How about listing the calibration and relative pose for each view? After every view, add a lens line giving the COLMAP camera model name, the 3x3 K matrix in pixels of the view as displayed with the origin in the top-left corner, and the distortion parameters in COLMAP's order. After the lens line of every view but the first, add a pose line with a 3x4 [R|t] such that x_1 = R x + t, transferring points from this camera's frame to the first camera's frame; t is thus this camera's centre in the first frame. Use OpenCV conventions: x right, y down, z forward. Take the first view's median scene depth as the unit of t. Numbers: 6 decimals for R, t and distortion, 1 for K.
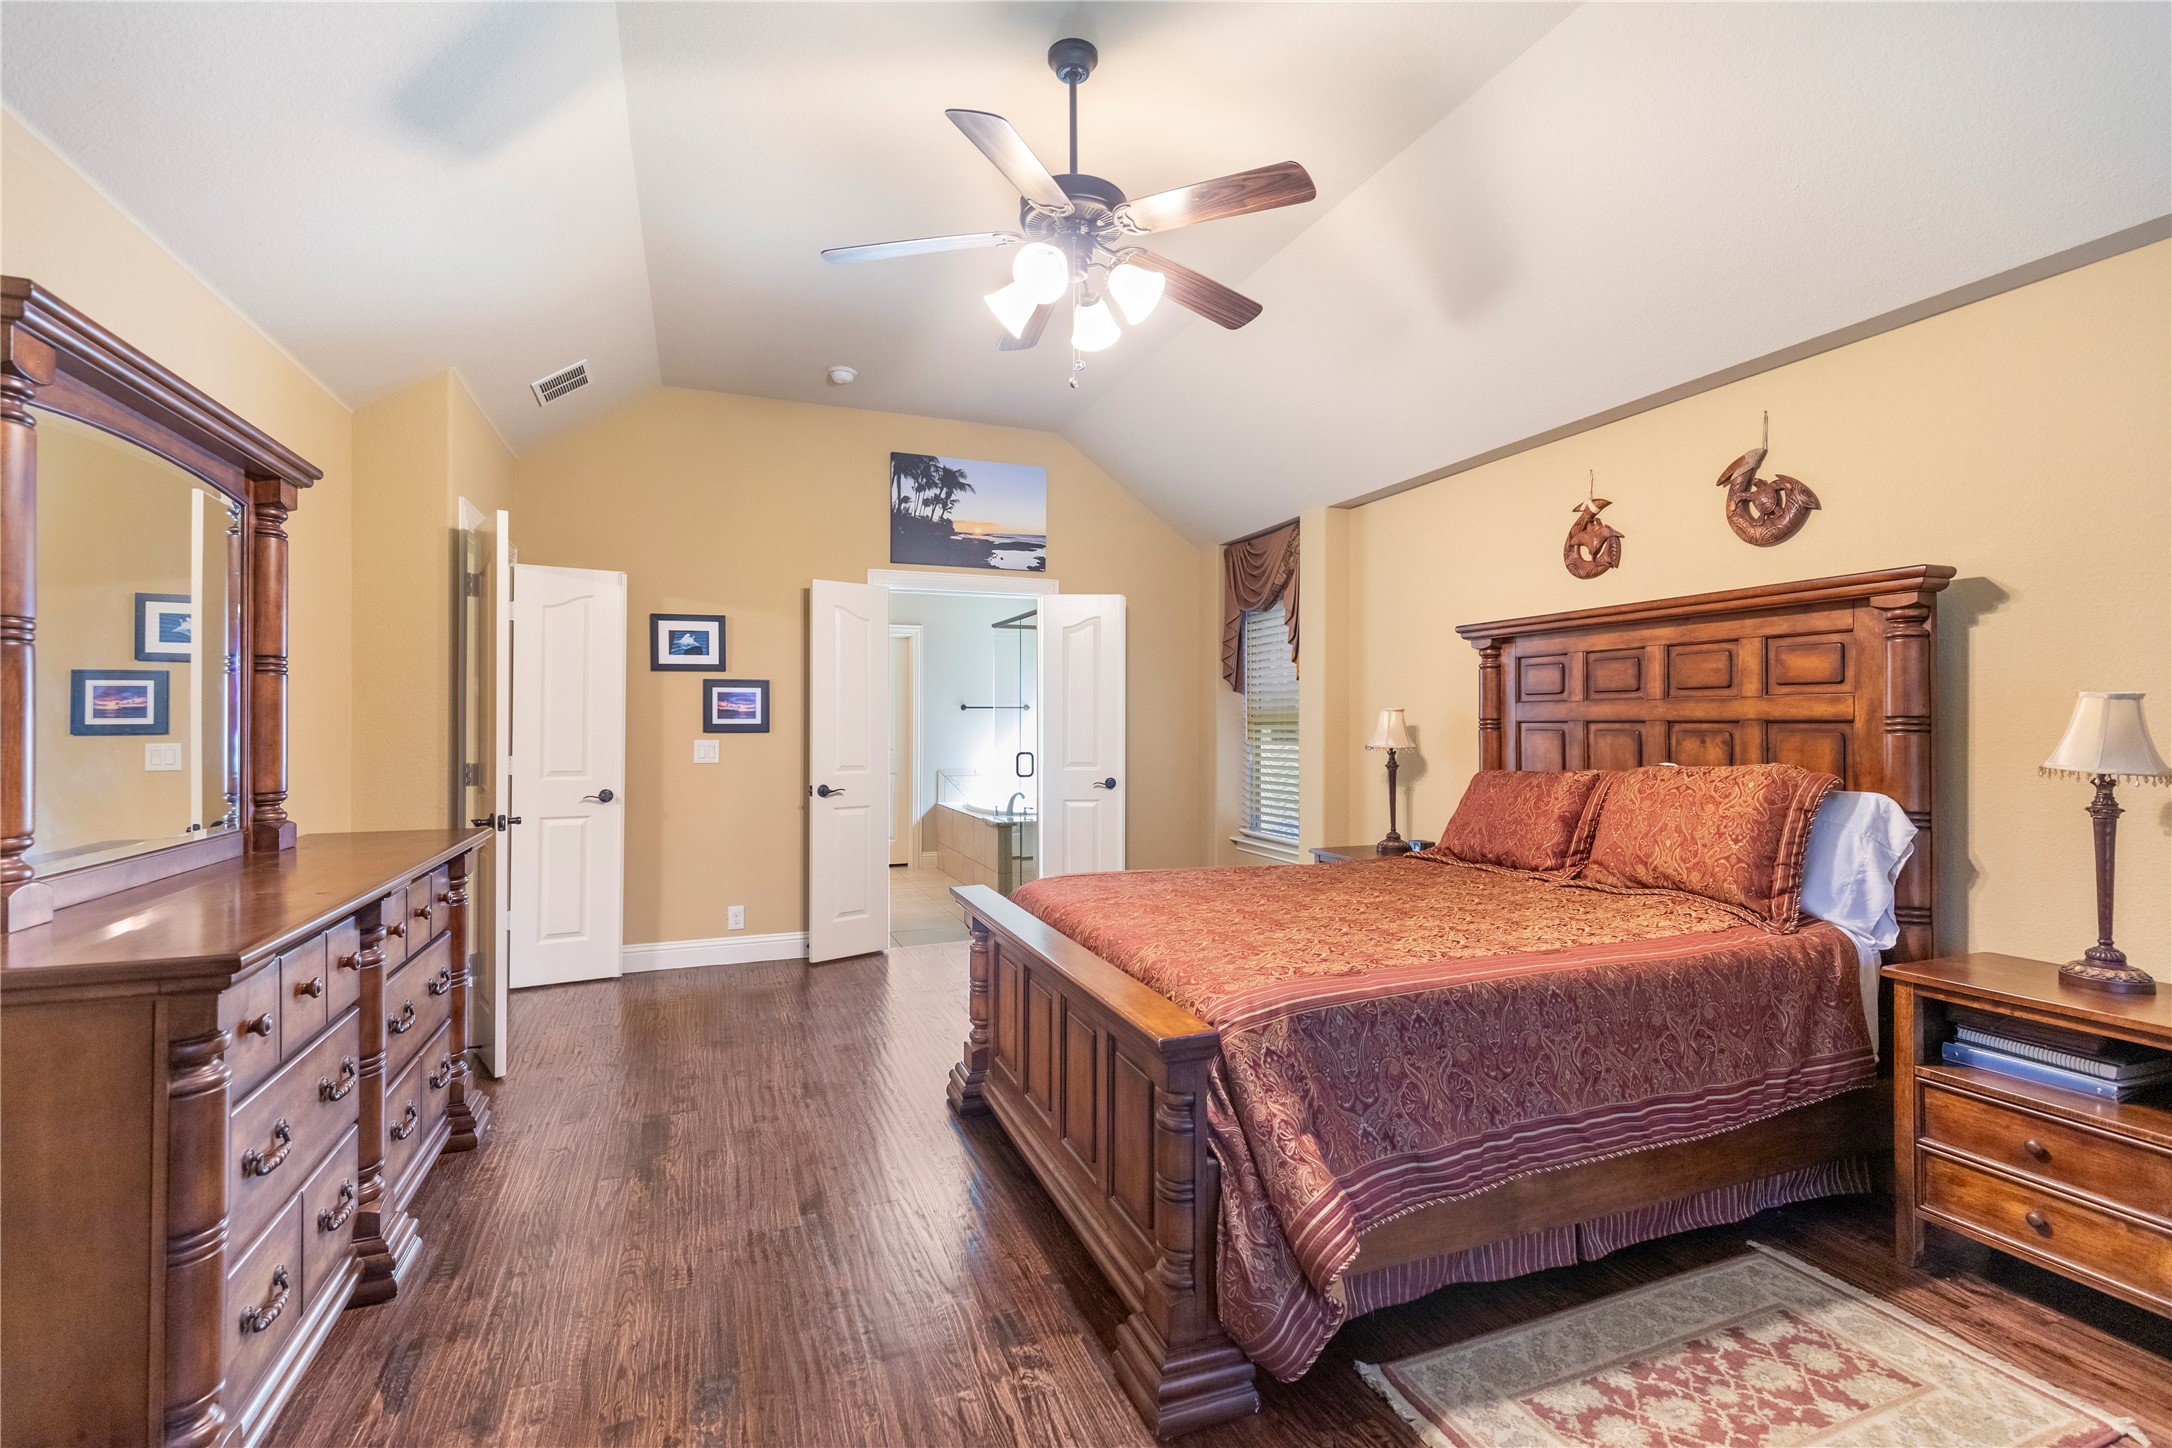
lens RADIAL K [[983.2, 0, 1078.2], [0, 983.2, 714.9], [0, 0, 1]] dist [-0.000946, -0.000168]
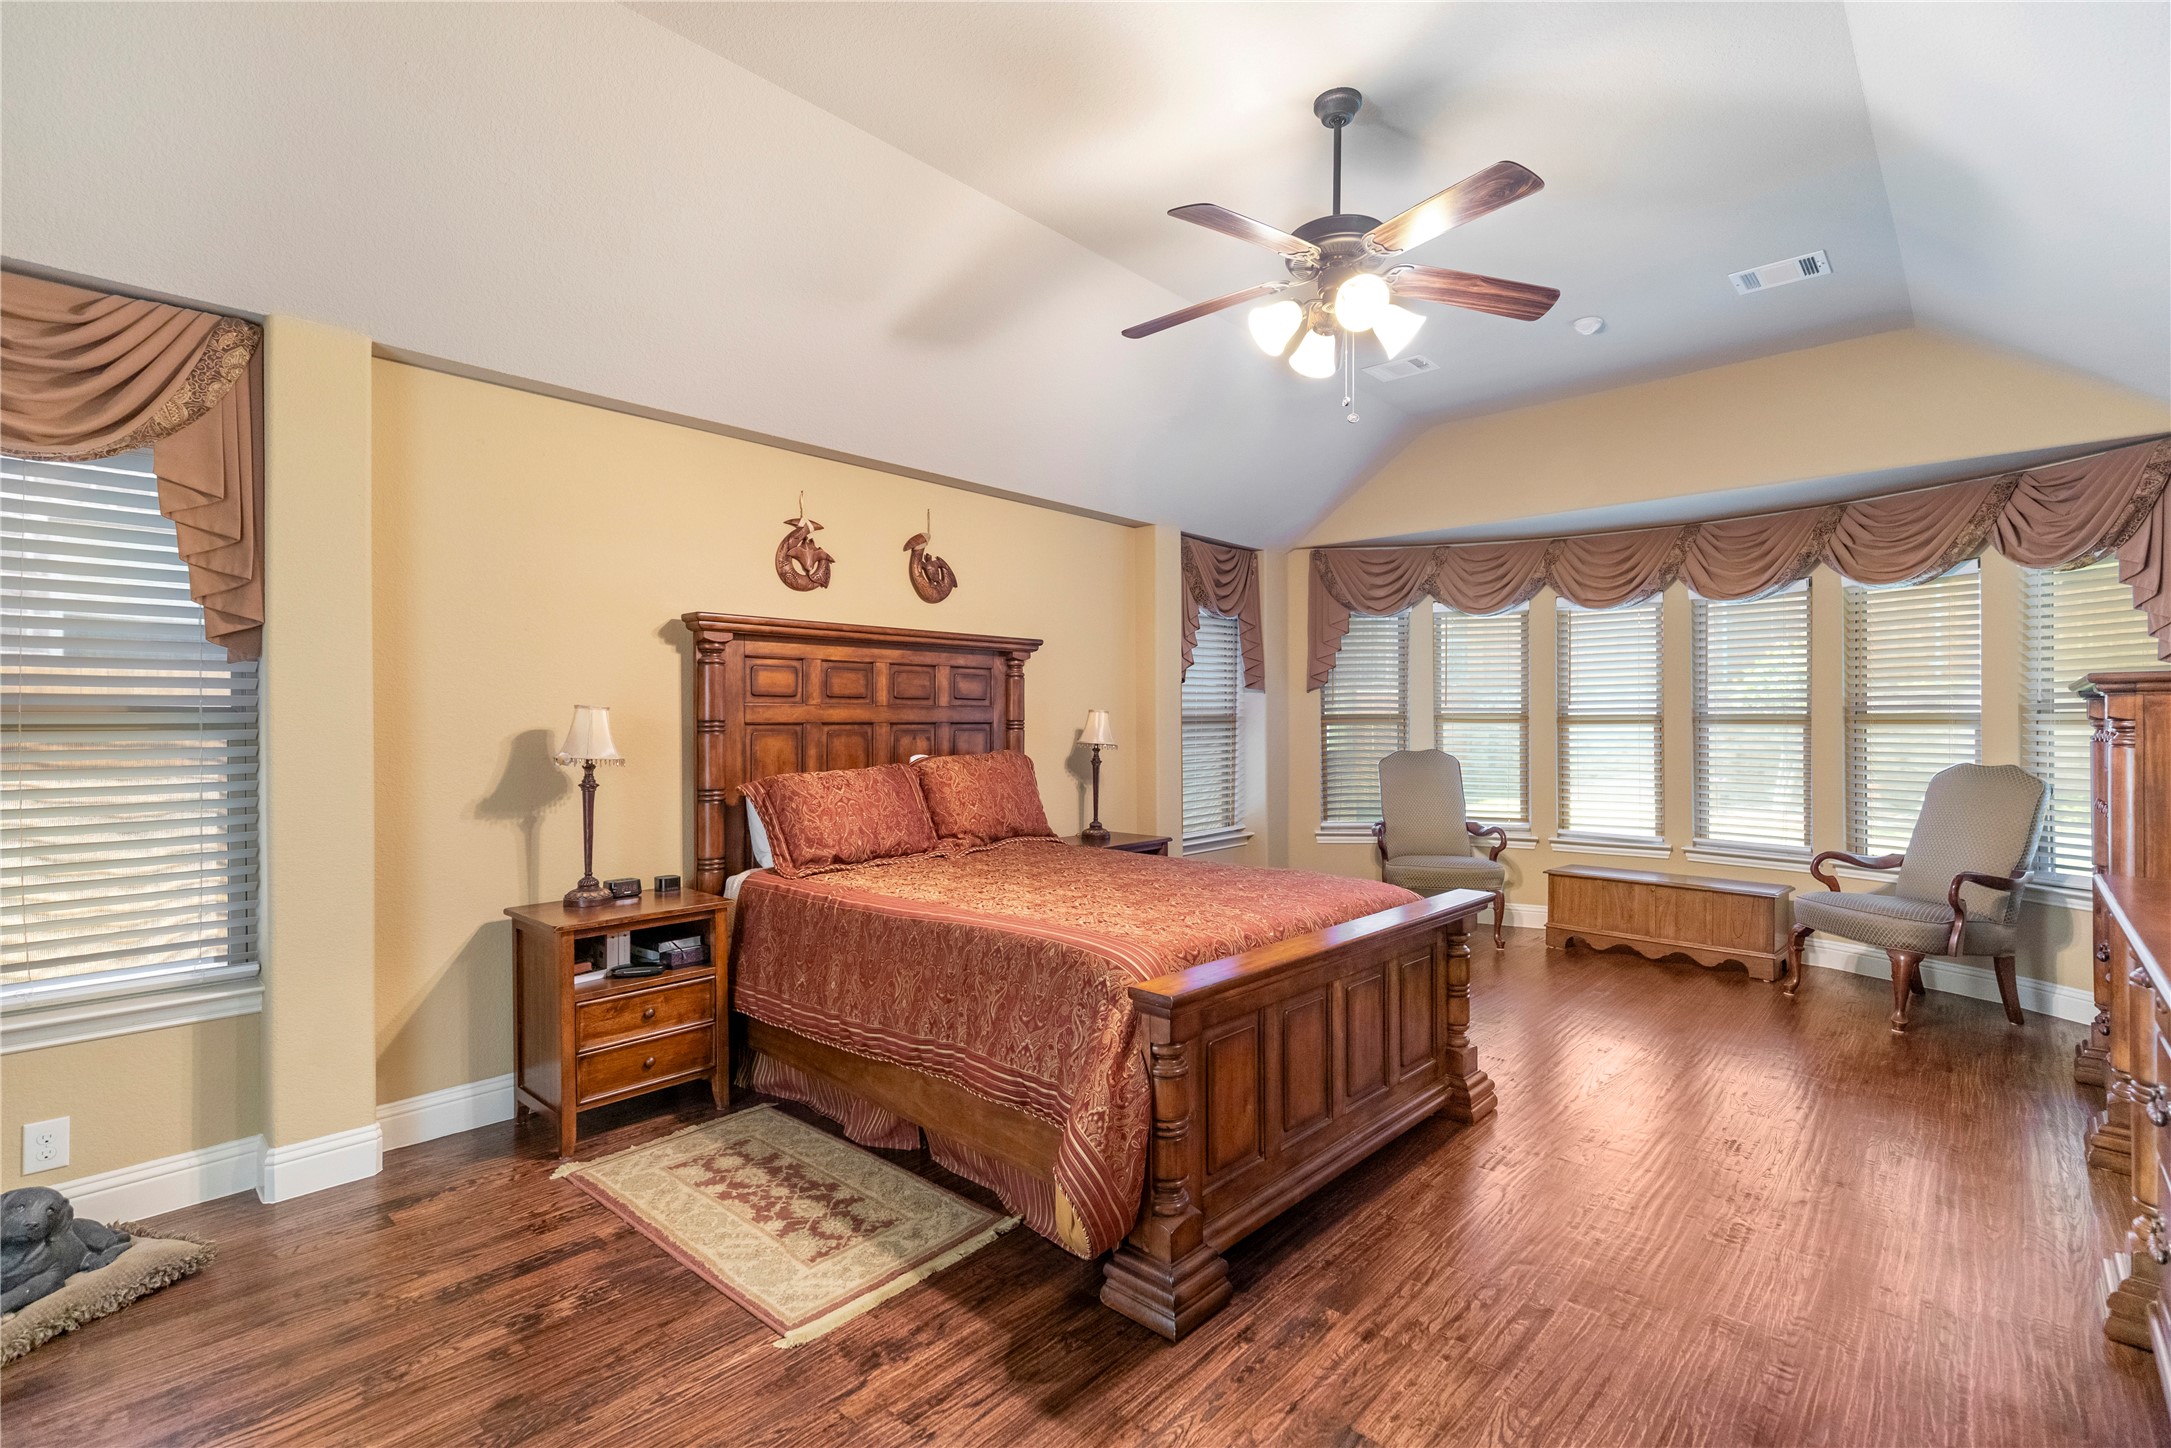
lens RADIAL K [[972.5, 0, 1085.5], [0, 972.5, 724.0], [0, 0, 1]] dist [0.001528, -0.007237]
pose [[-0.439572, -0.002877, 0.898203, -0.636854], [-0.009509, 0.999954, -0.001450, 0.006846], [-0.898157, -0.009179, -0.439579, 1.315762]]
